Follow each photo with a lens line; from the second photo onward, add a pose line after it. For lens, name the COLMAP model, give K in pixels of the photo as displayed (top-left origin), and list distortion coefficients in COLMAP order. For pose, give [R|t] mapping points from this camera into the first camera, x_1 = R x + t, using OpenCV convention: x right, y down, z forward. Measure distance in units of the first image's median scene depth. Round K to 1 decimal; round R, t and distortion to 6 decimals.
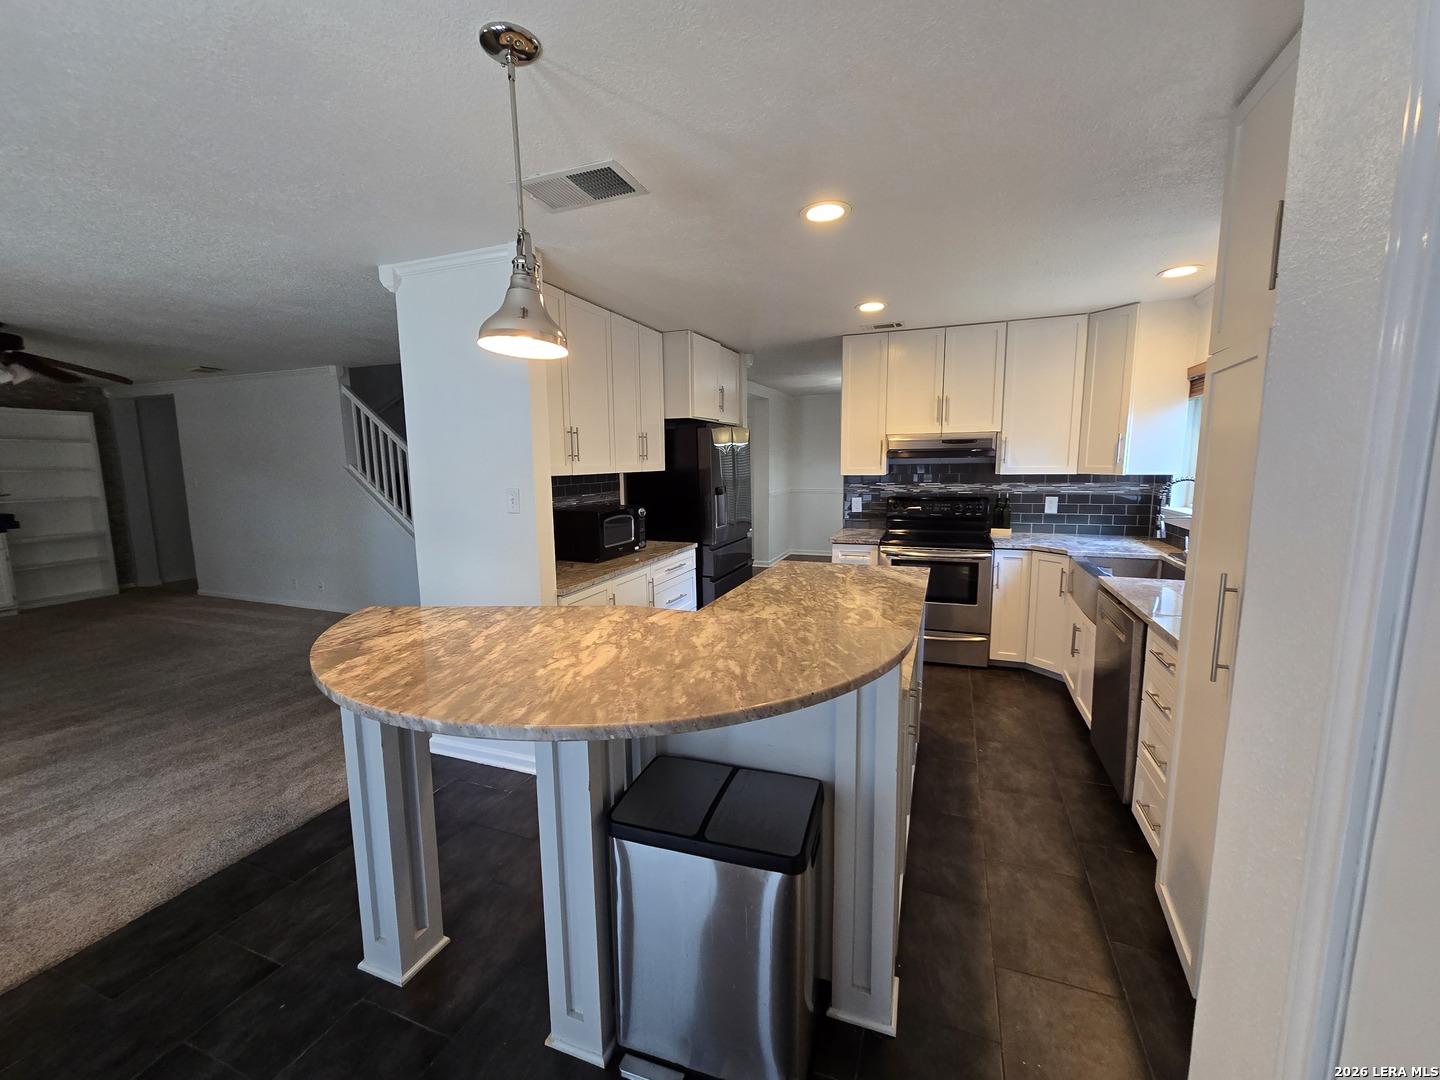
lens RADIAL K [[589.2, 0, 717.6], [0, 589.2, 539.2], [0, 0, 1]] dist [-0.003487, -0.000284]
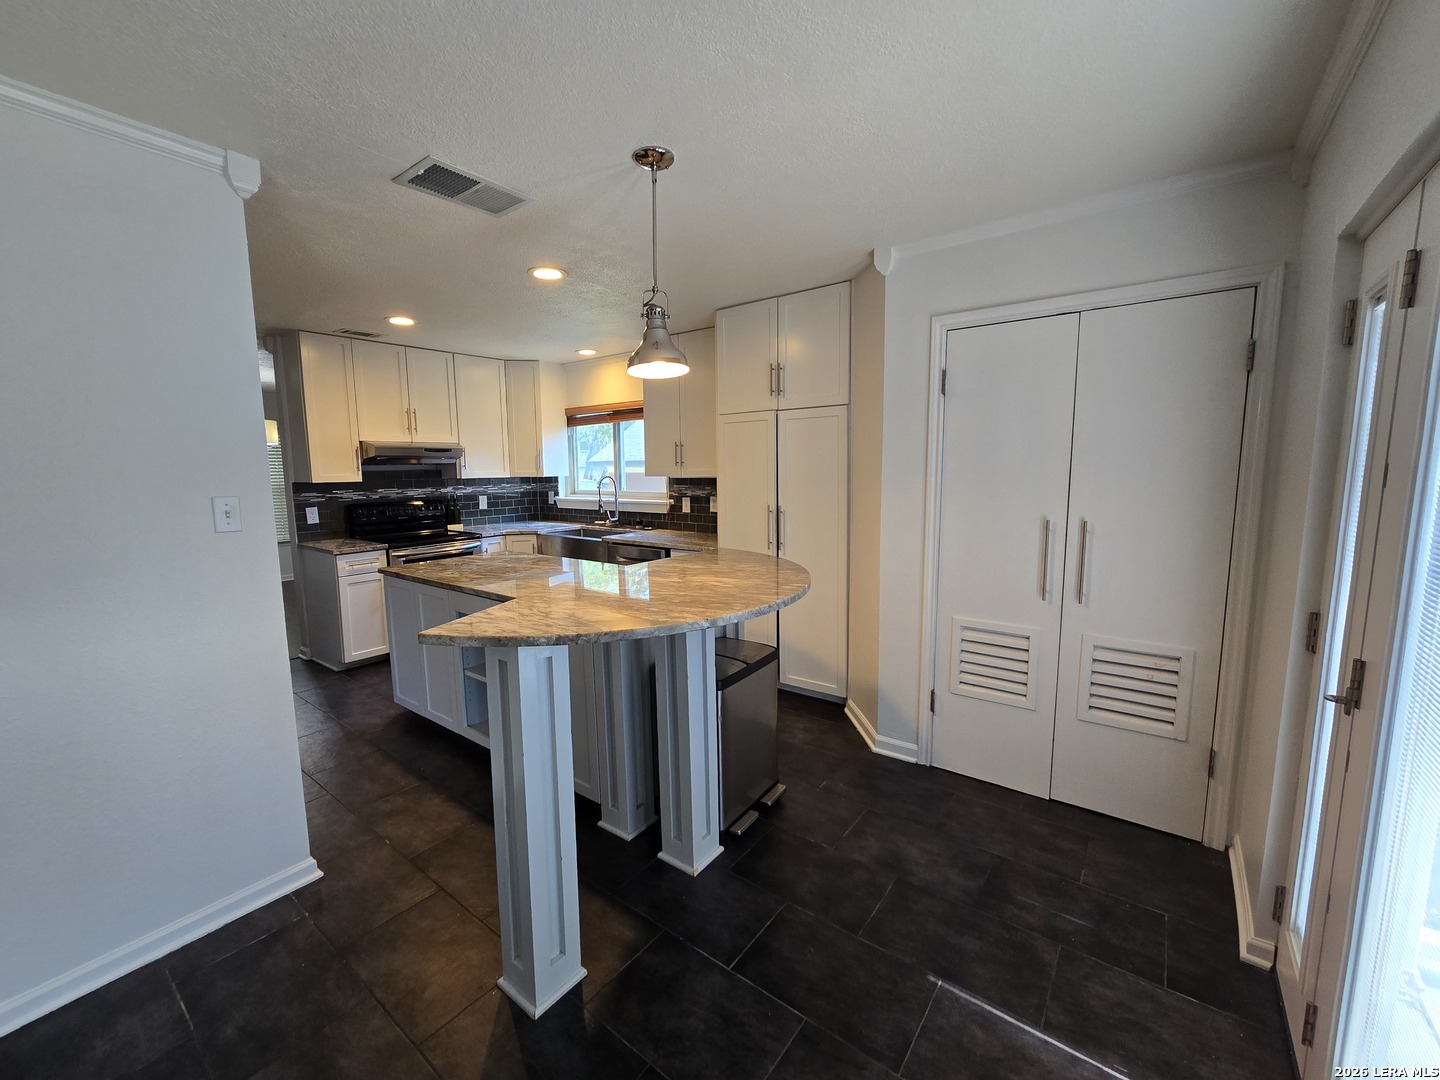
lens RADIAL K [[589.2, 0, 720.9], [0, 589.2, 538.3], [0, 0, 1]] dist [-0.003487, -0.000284]
pose [[0.273780, -0.110813, 0.955387, -1.547763], [0.137773, 0.987615, 0.075071, -0.018543], [-0.951874, 0.111073, 0.285656, 0.472861]]
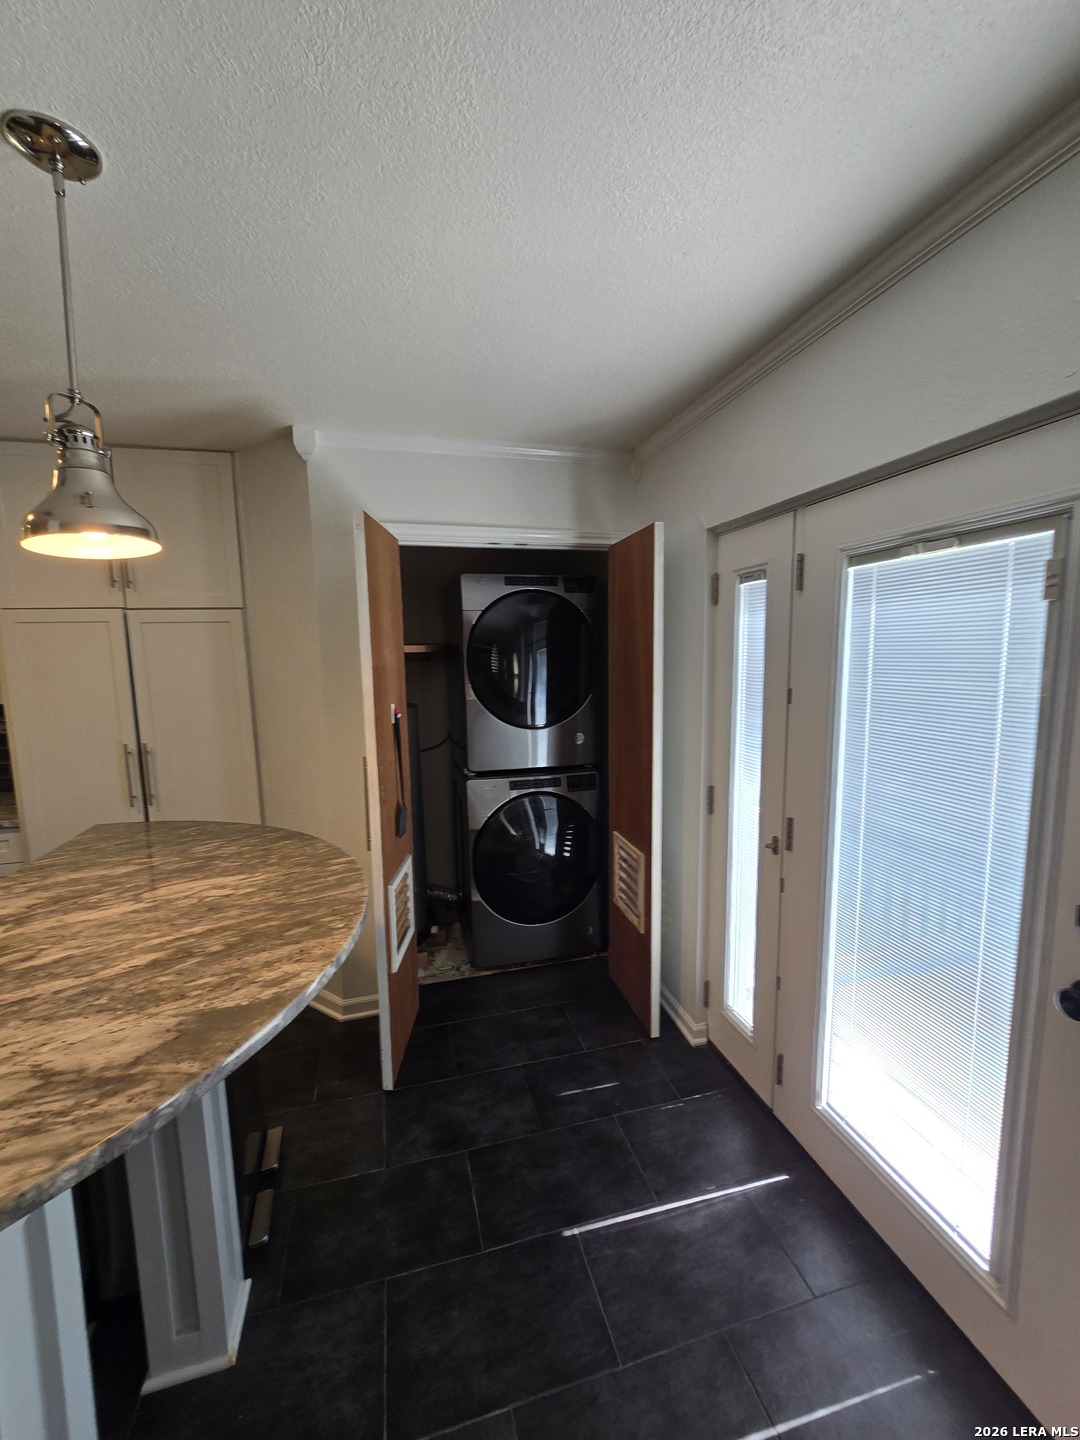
lens RADIAL K [[589.2, 0, 540.4], [0, 589.2, 725.6], [0, 0, 1]] dist [-0.003487, -0.000284]
pose [[-0.593197, -0.076388, 0.801425, -1.209884], [0.129464, 0.973480, 0.188614, -0.157556], [-0.794579, 0.215641, -0.567576, 0.955843]]
